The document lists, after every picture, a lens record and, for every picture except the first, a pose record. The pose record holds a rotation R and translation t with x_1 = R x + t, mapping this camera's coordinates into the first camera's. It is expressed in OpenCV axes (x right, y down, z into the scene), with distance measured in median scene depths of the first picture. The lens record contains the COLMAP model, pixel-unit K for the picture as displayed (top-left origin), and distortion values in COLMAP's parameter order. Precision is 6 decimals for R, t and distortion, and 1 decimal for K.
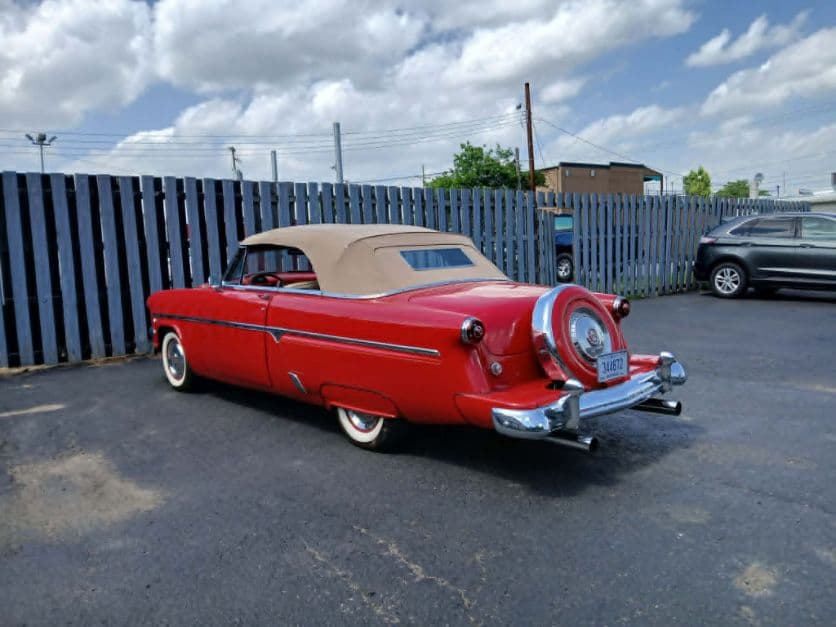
lens RADIAL K [[654.1, 0, 424.4], [0, 654.1, 316.9], [0, 0, 1]] dist [0.115589, -0.241380]
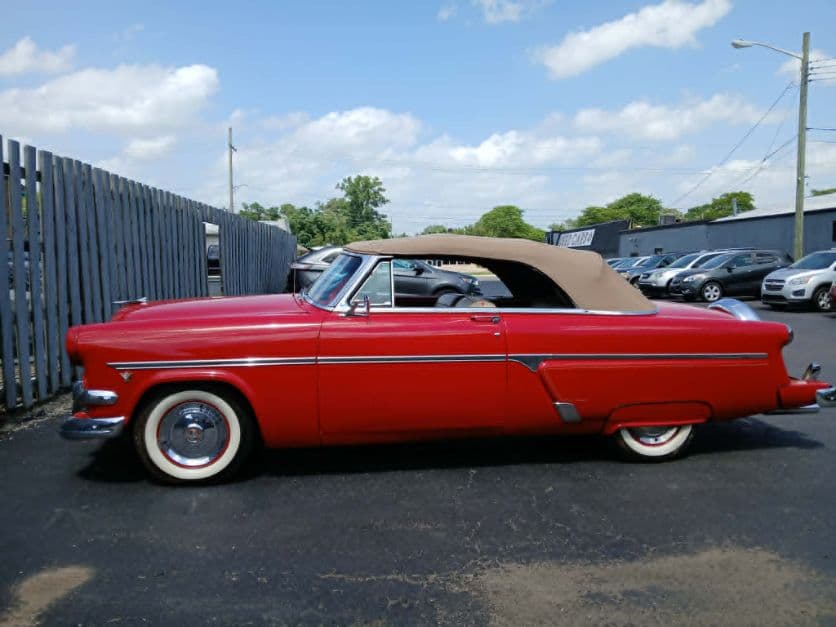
lens RADIAL K [[654.1, 0, 424.4], [0, 654.1, 316.9], [0, 0, 1]] dist [0.115589, -0.241380]
pose [[0.534957, -0.029271, 0.844372, -1.065614], [0.062174, 0.998054, -0.004792, -0.039343], [-0.842588, 0.055062, 0.535736, 0.692490]]
